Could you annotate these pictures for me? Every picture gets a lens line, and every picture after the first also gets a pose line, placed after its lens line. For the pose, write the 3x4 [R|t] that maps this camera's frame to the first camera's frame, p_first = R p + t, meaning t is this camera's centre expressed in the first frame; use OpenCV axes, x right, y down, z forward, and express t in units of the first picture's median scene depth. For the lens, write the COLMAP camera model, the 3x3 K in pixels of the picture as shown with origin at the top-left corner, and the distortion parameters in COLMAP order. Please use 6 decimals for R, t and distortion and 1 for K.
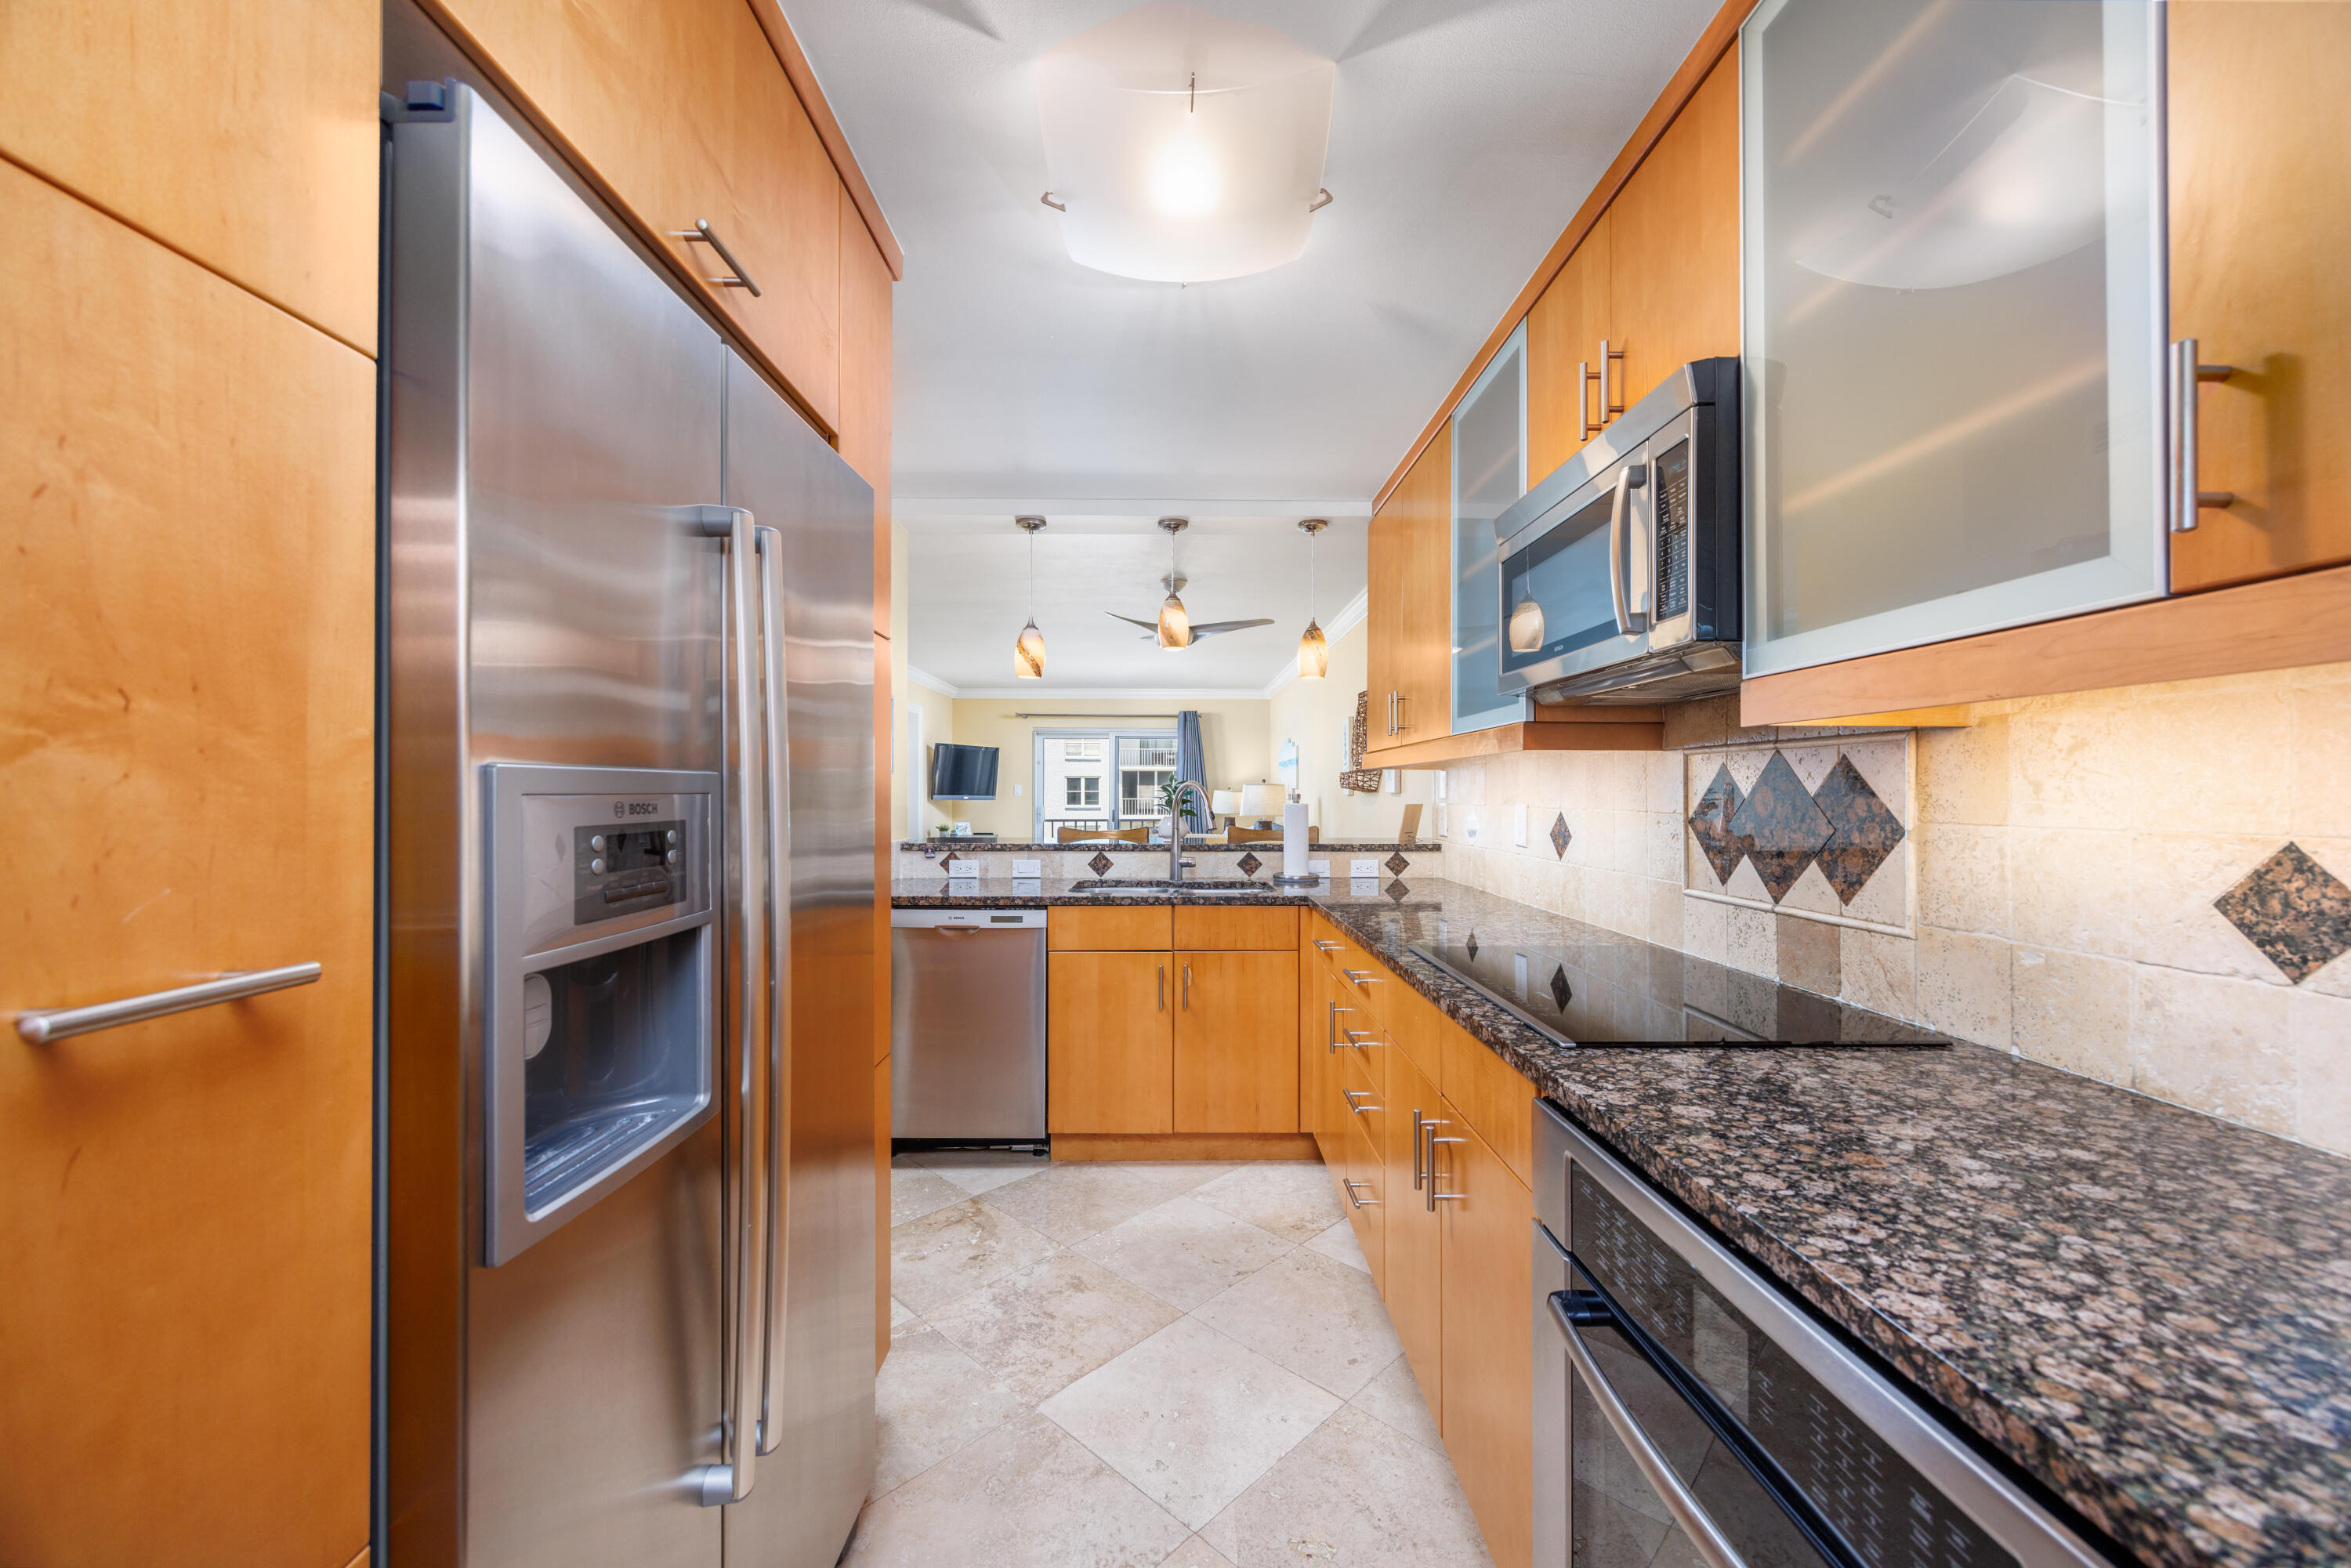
lens RADIAL K [[899.3, 0, 1177.8], [0, 899.3, 787.2], [0, 0, 1]] dist [-0.001410, 0.000405]
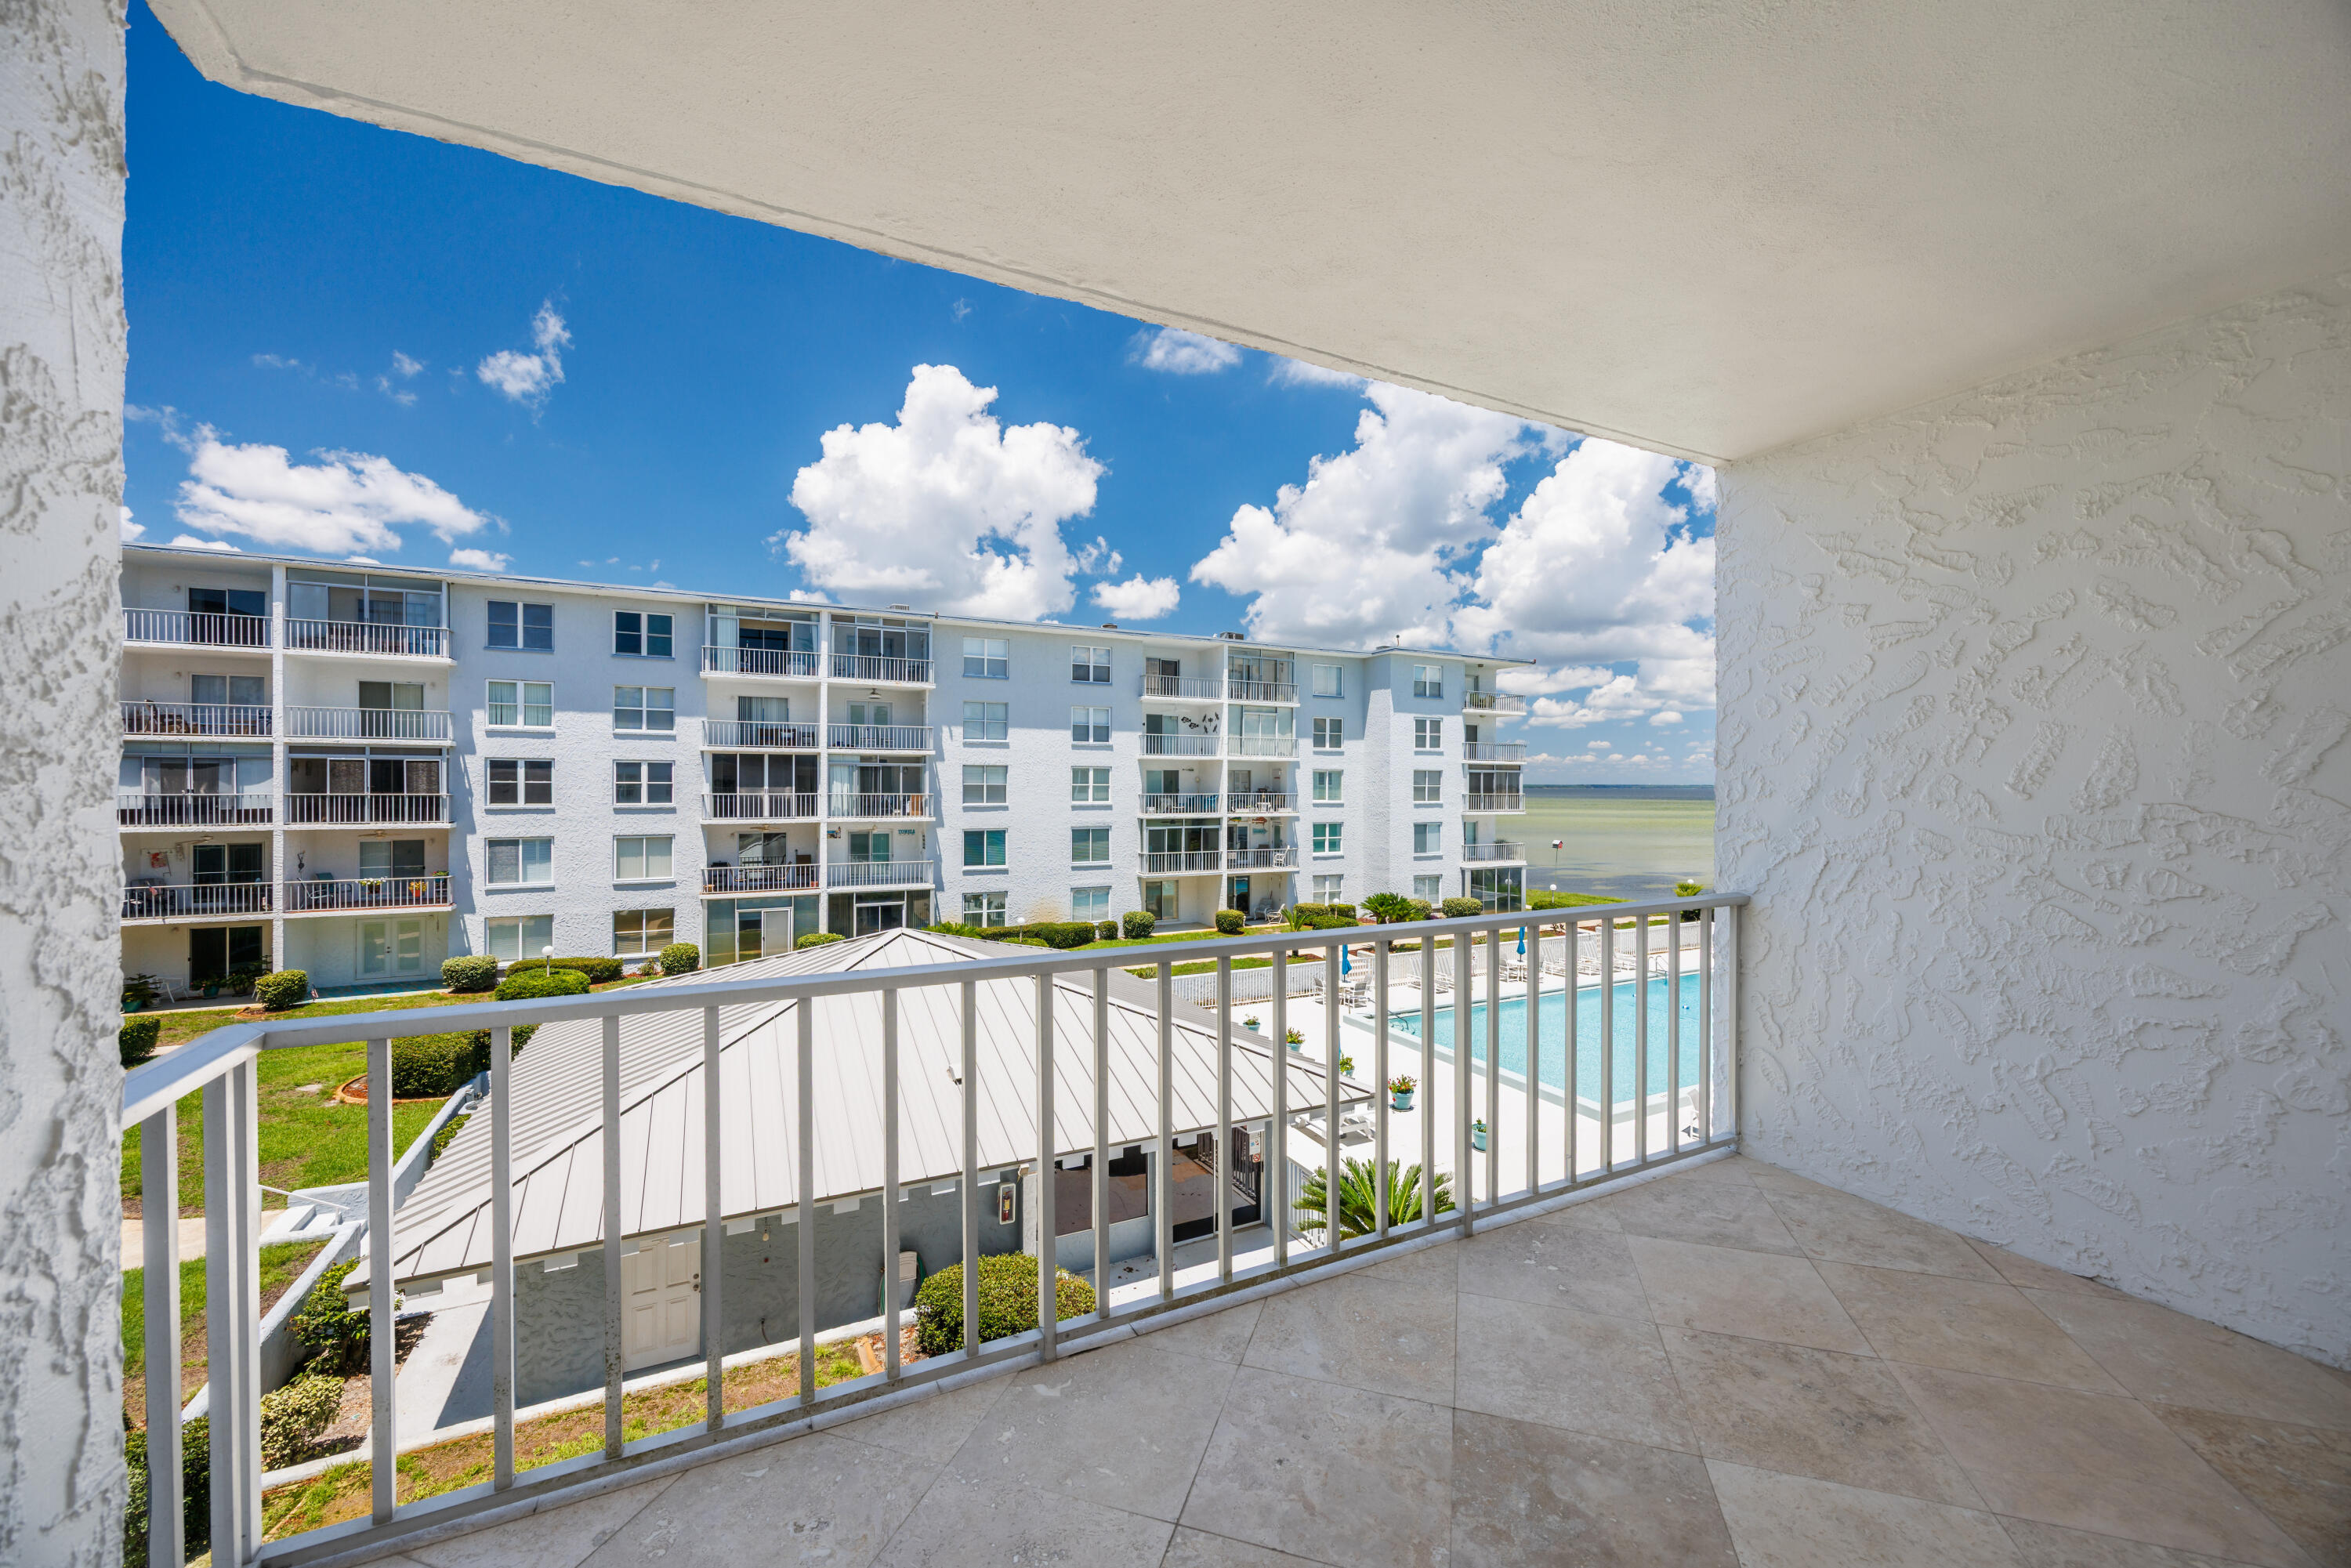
lens RADIAL K [[899.3, 0, 1182.3], [0, 899.3, 790.7], [0, 0, 1]] dist [-0.001410, 0.000405]
pose [[0.901396, 0.000103, 0.432996, -0.035243], [-0.005086, 0.999934, 0.010350, 0.001440], [-0.432966, -0.011532, 0.901336, 0.234424]]
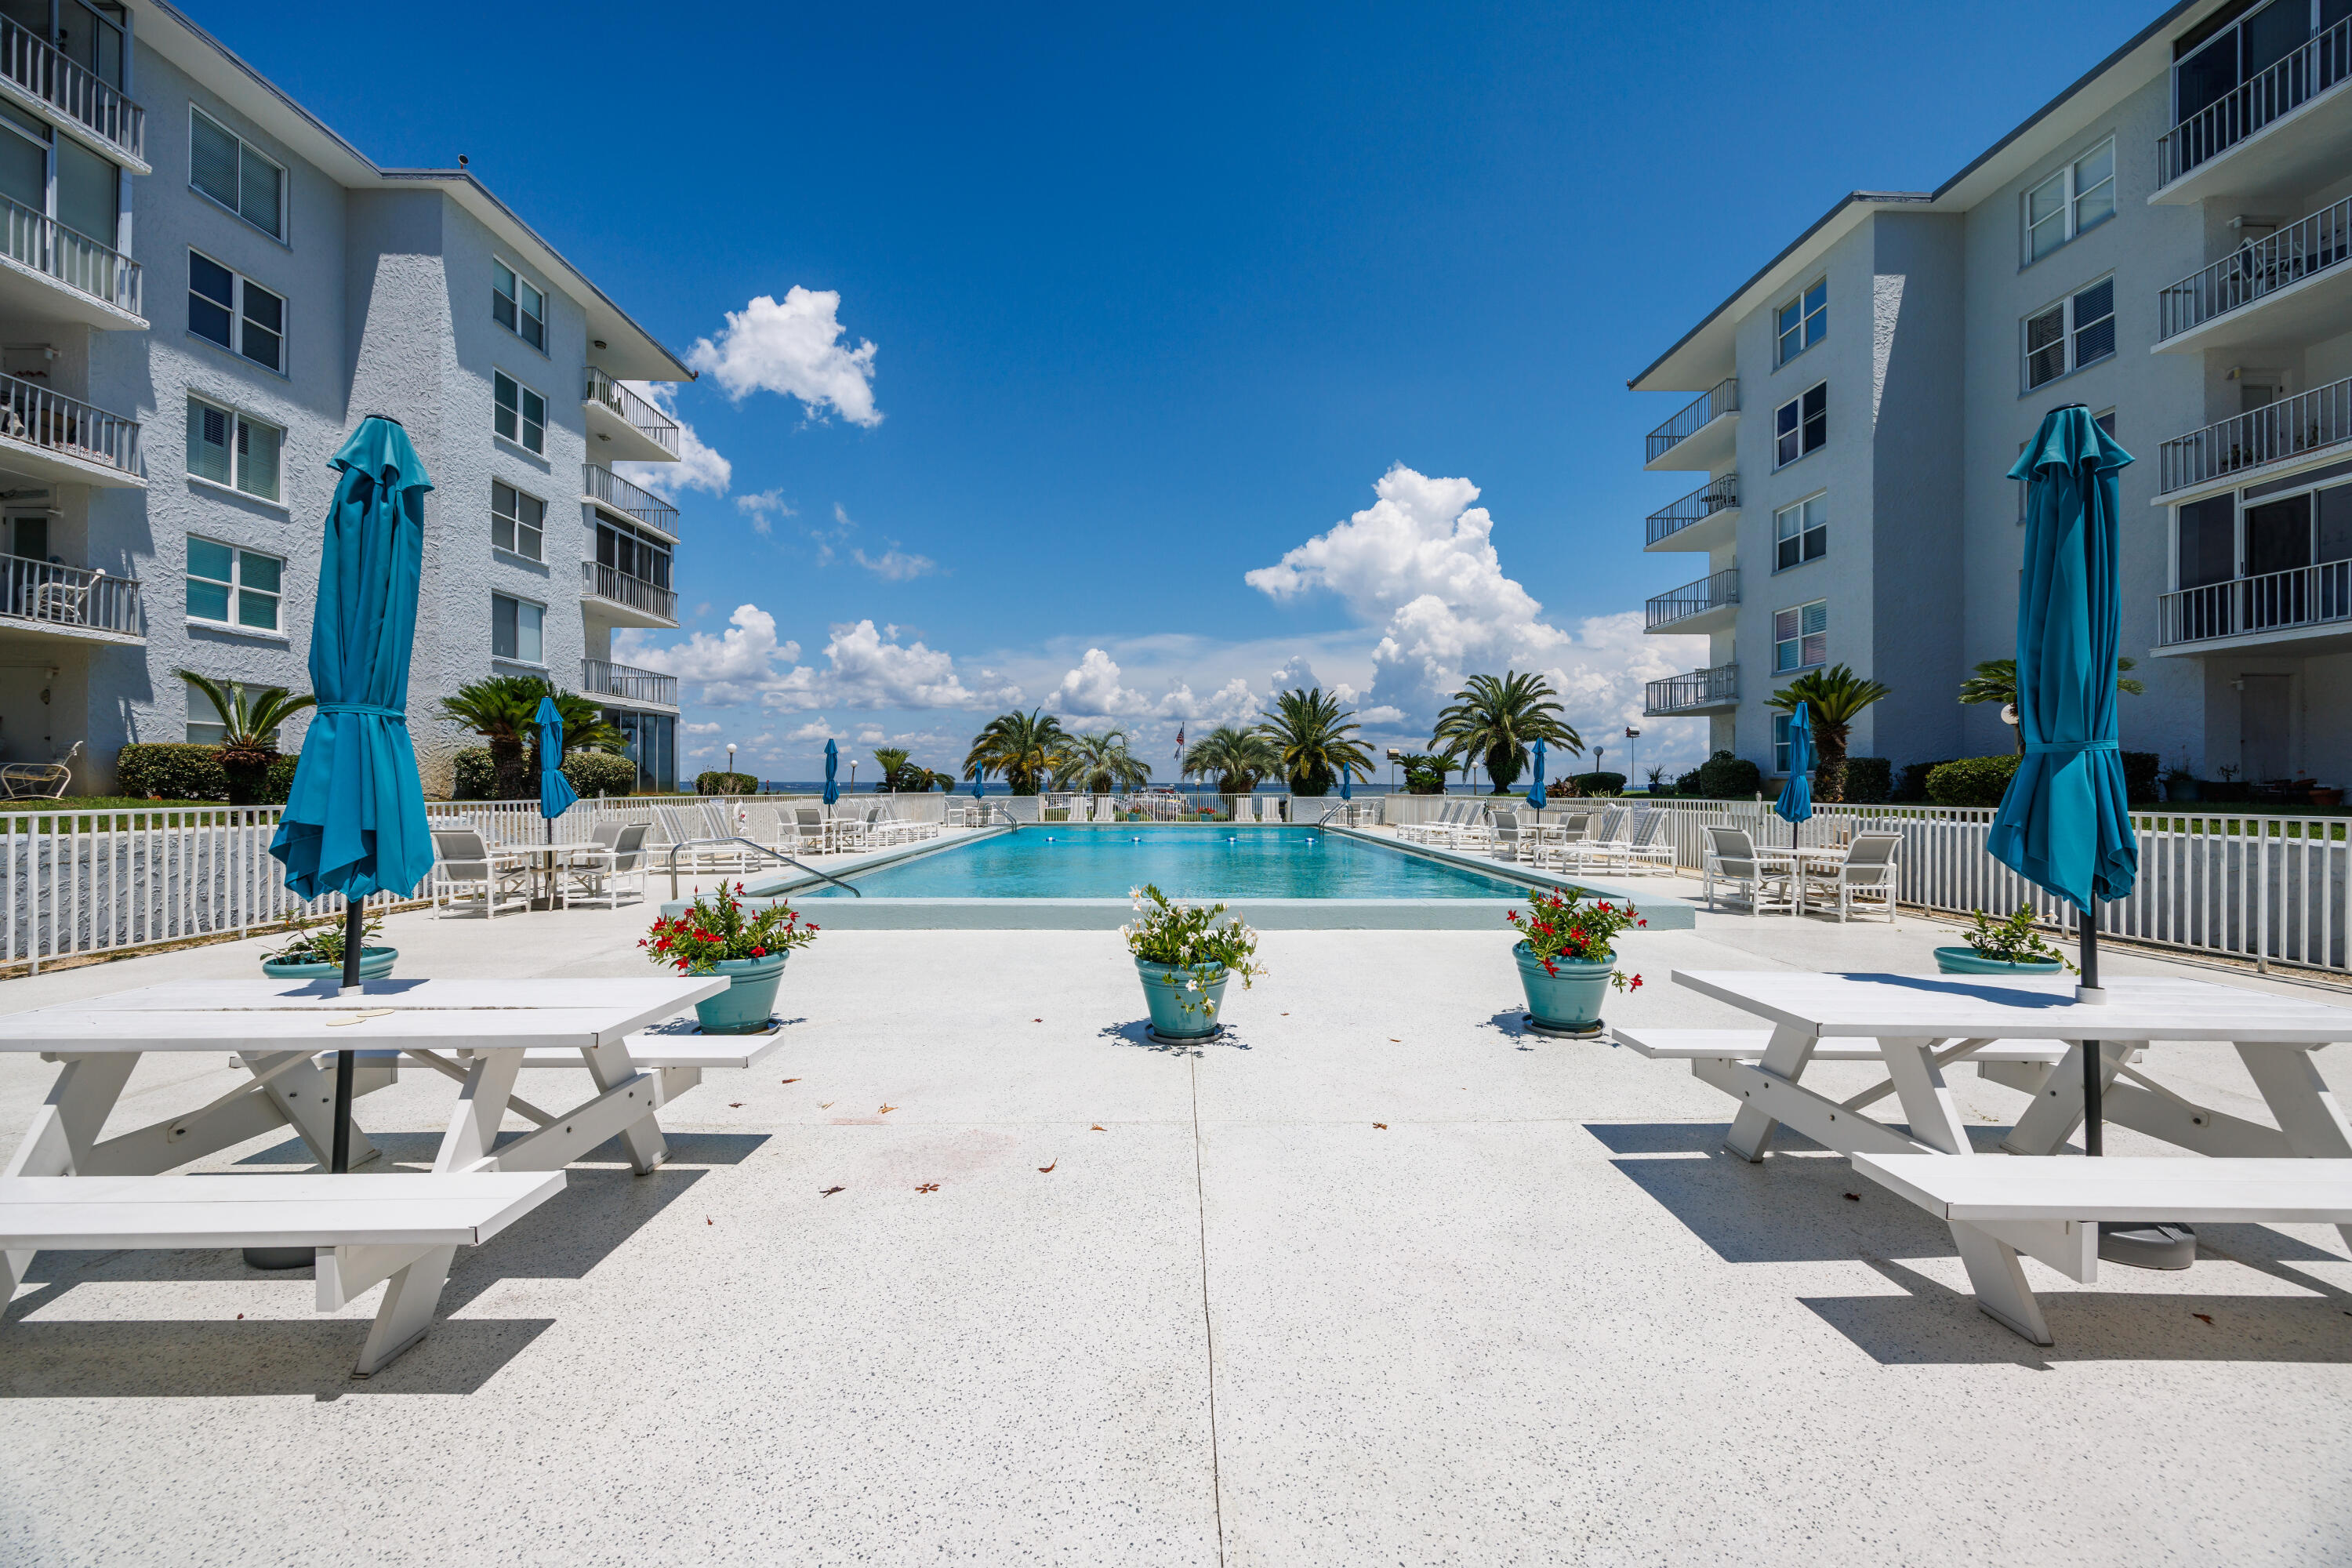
lens RADIAL K [[899.7, 0, 1186.7], [0, 899.7, 781.0], [0, 0, 1]] dist [-0.001410, 0.000405]
pose [[-0.004568, 0.003933, 0.999982, 0.147849], [-0.008116, 0.999959, -0.003970, 0.136510], [-0.999957, -0.008134, -0.004536, 0.637210]]
